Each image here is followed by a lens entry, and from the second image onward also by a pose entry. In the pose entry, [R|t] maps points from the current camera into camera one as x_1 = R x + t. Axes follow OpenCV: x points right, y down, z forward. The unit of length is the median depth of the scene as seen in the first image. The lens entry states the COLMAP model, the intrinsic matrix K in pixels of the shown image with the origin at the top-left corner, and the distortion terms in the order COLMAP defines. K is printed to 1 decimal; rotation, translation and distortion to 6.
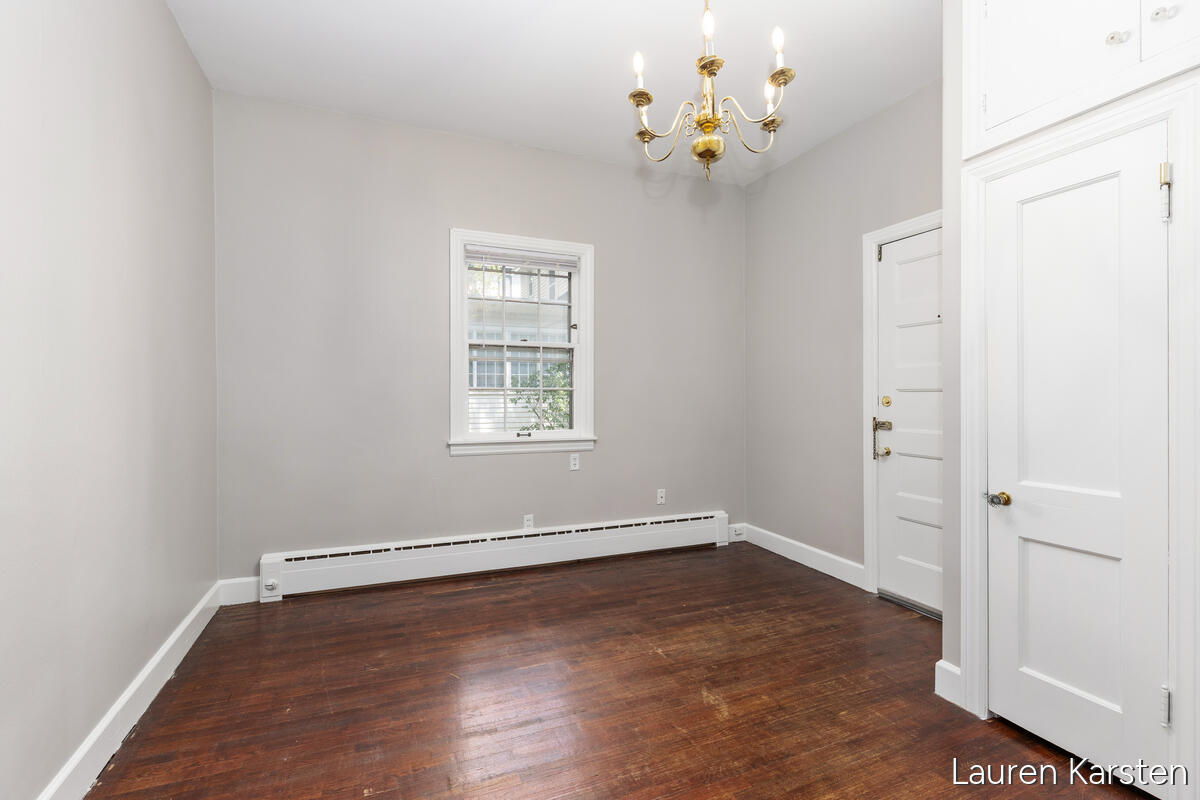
lens RADIAL K [[532.4, 0, 598.8], [0, 532.4, 401.3], [0, 0, 1]] dist [-0.005330, -0.000282]
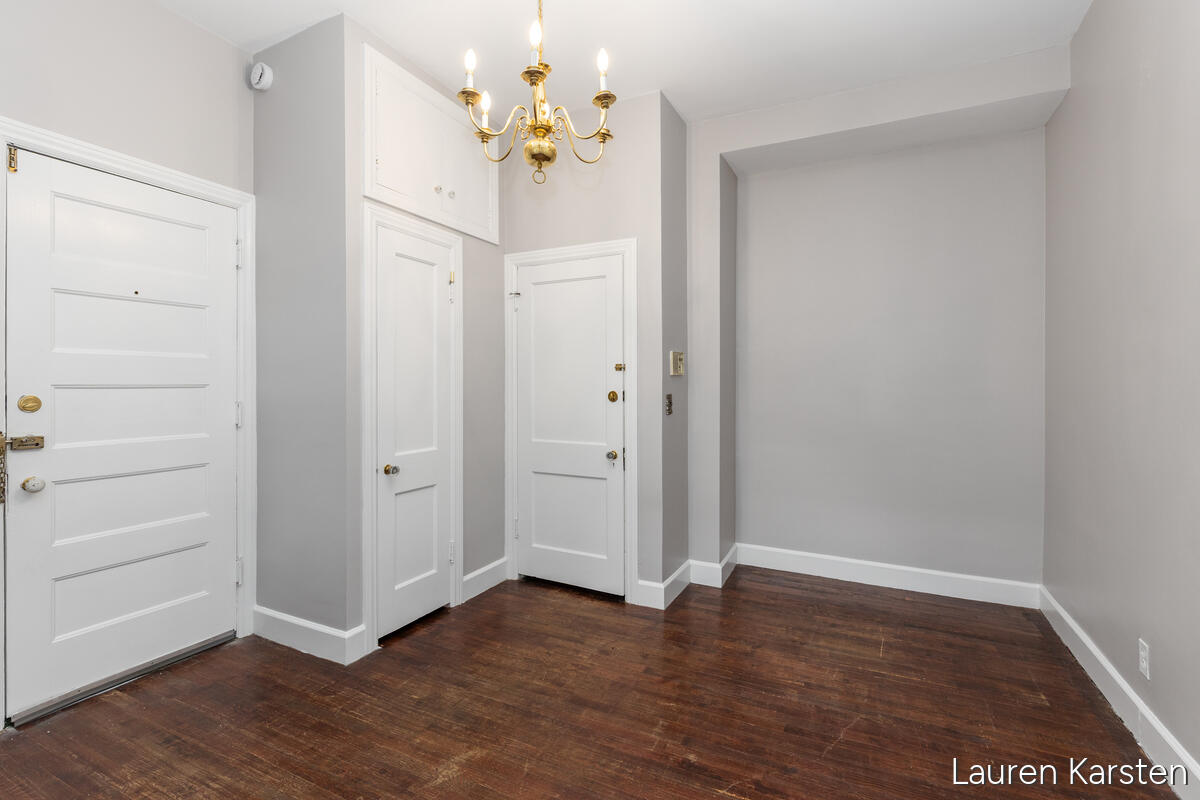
lens RADIAL K [[532.4, 0, 599.4], [0, 532.4, 387.7], [0, 0, 1]] dist [-0.005330, -0.000282]
pose [[-0.655605, 0.002480, 0.755100, -0.543916], [0.012571, 0.999892, 0.007630, -0.021963], [-0.754999, 0.014494, -0.655565, 1.348109]]
